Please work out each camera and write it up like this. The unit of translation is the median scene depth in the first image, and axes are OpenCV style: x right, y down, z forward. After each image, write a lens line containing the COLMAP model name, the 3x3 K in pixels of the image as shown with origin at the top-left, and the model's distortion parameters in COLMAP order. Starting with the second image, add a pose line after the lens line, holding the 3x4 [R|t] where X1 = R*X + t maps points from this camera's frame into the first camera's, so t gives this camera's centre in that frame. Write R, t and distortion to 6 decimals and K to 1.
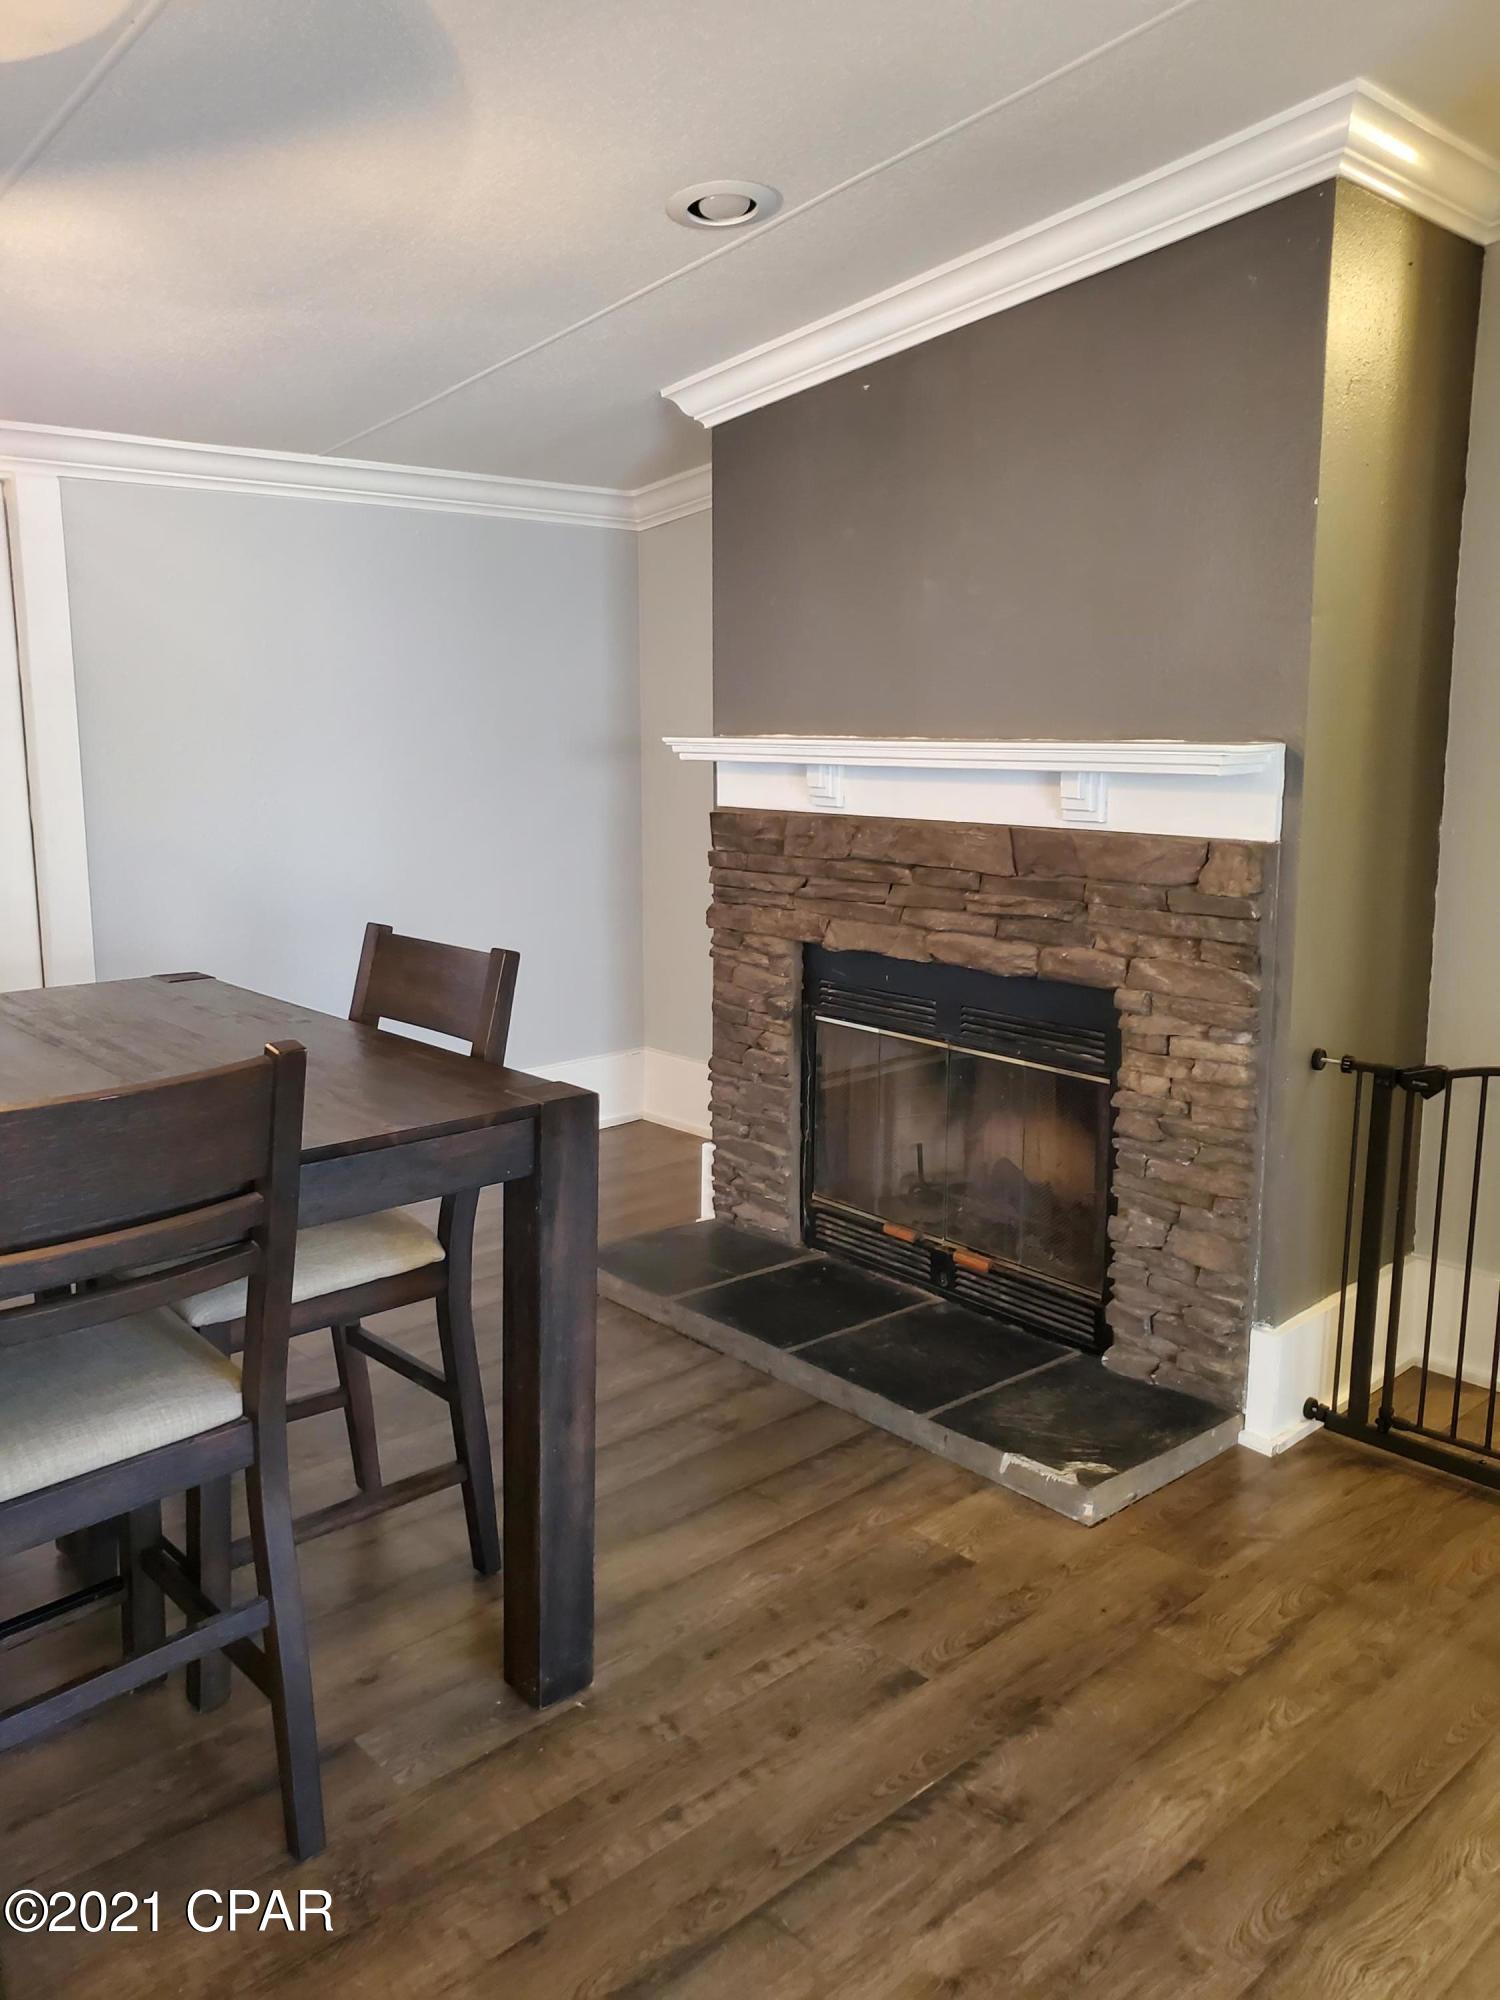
lens RADIAL K [[1543.9, 0, 748.4], [0, 1543.9, 928.6], [0, 0, 1]] dist [0.002935, -0.032390]
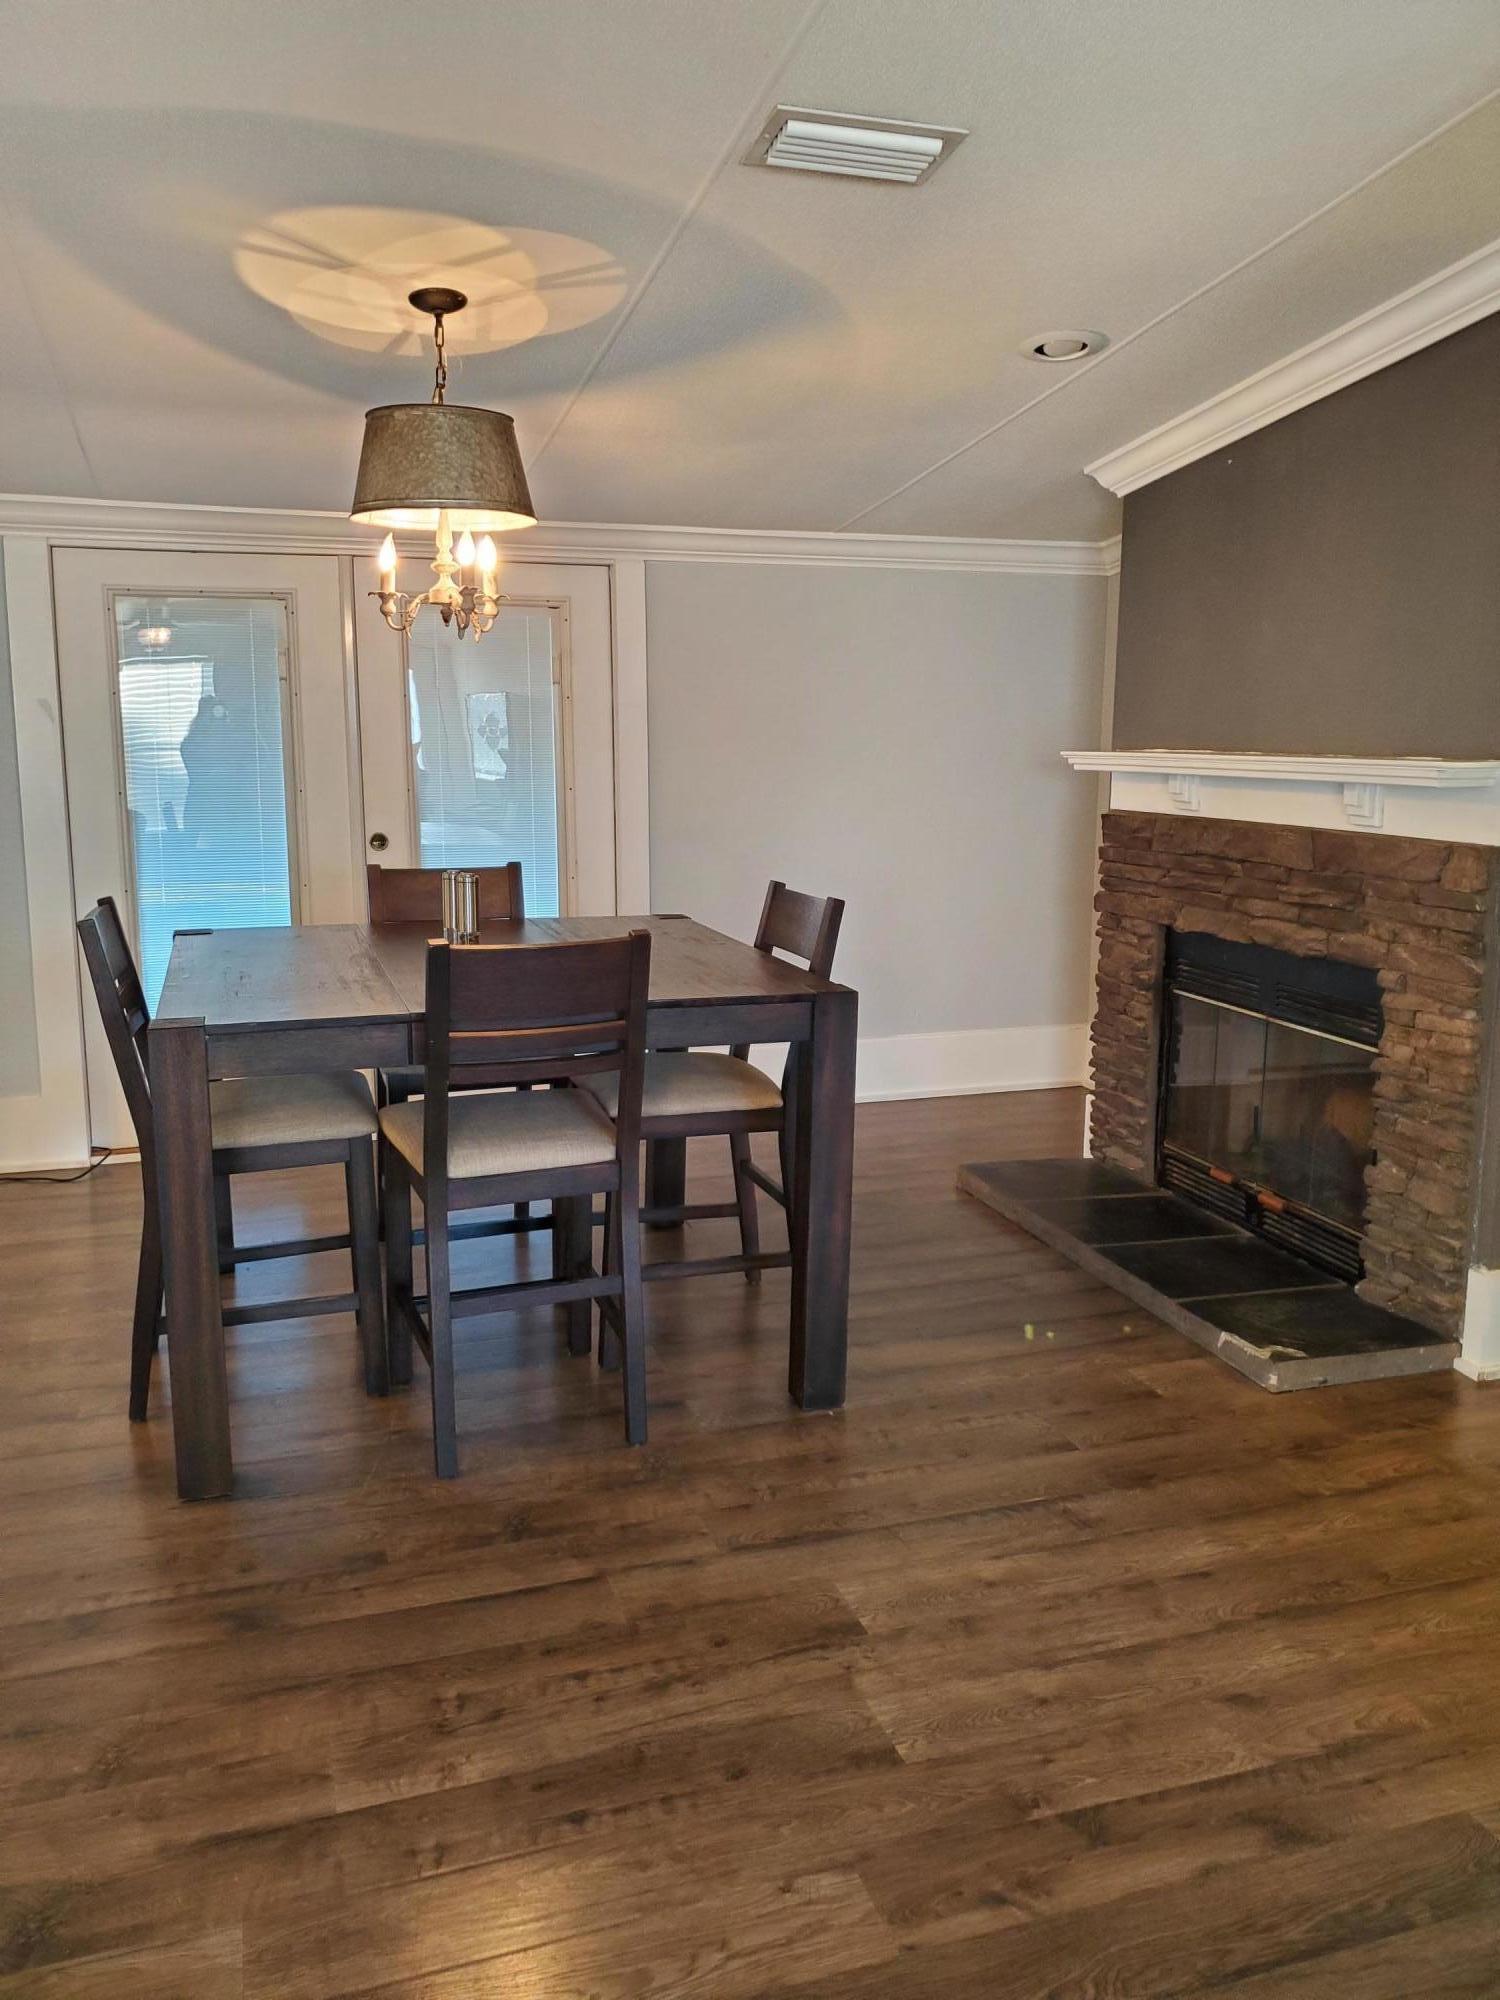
lens RADIAL K [[1621.7, 0, 784.4], [0, 1621.7, 966.7], [0, 0, 1]] dist [-0.016685, 0.059672]
pose [[0.920496, 0.064703, -0.385359, 0.294061], [-0.061876, 0.997888, 0.019746, 0.040324], [0.385823, 0.005668, 0.922556, -0.301592]]
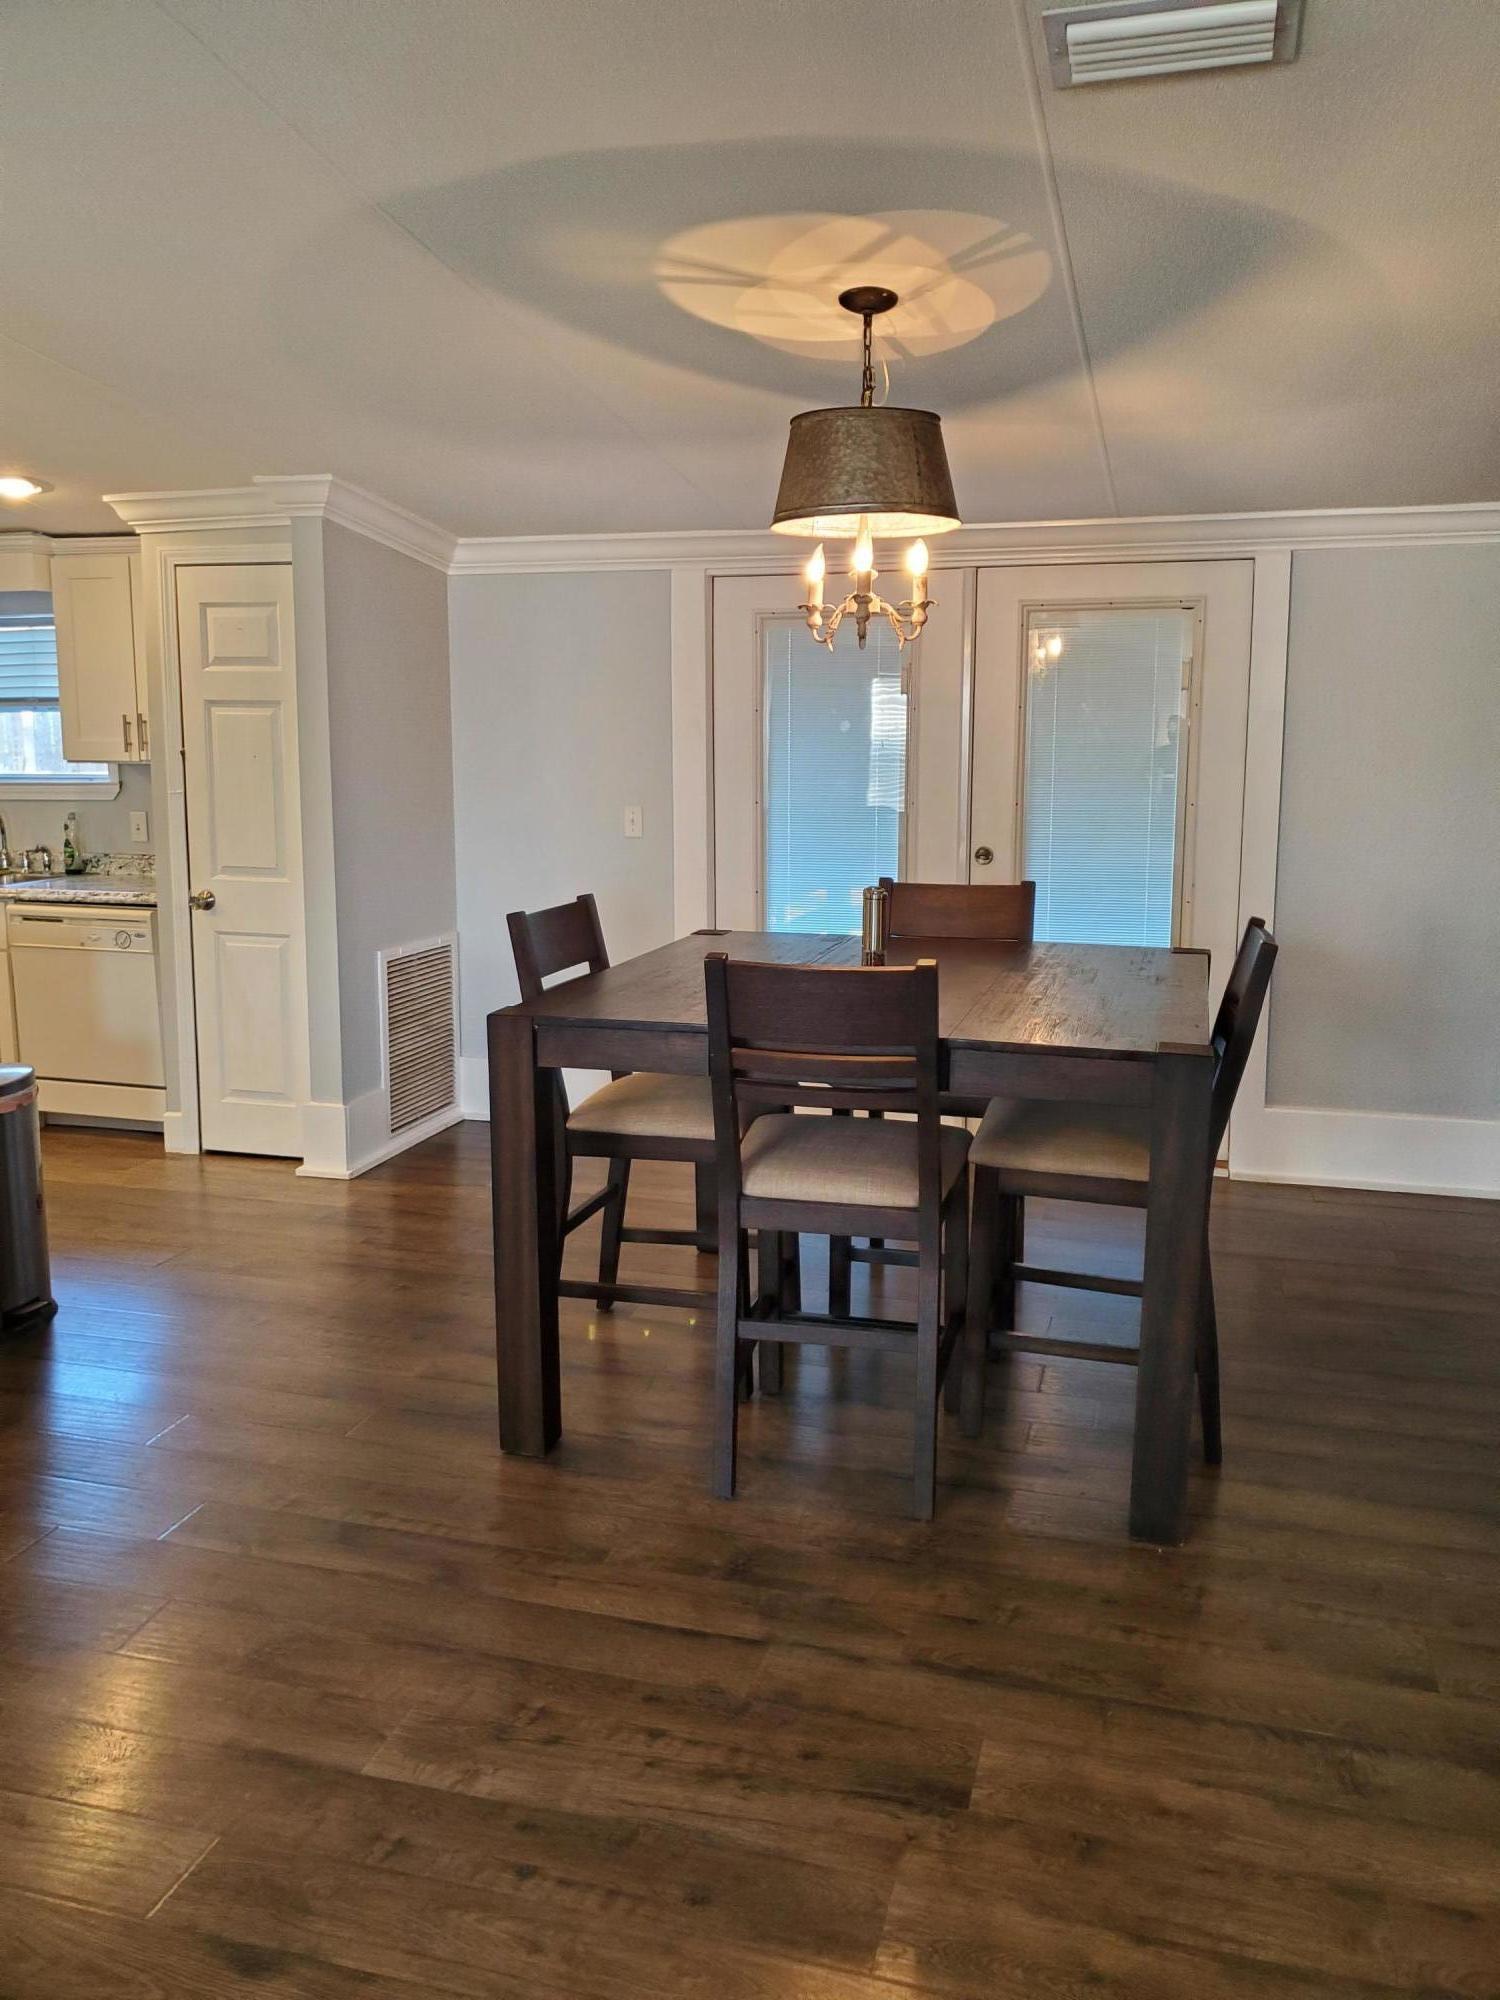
lens RADIAL K [[1621.7, 0, 784.4], [0, 1621.7, 966.7], [0, 0, 1]] dist [-0.016685, 0.059672]
pose [[0.519592, 0.125376, -0.845166, 0.546254], [-0.125164, 0.989673, 0.069864, -0.005452], [0.845197, 0.069484, 0.529919, 0.025326]]
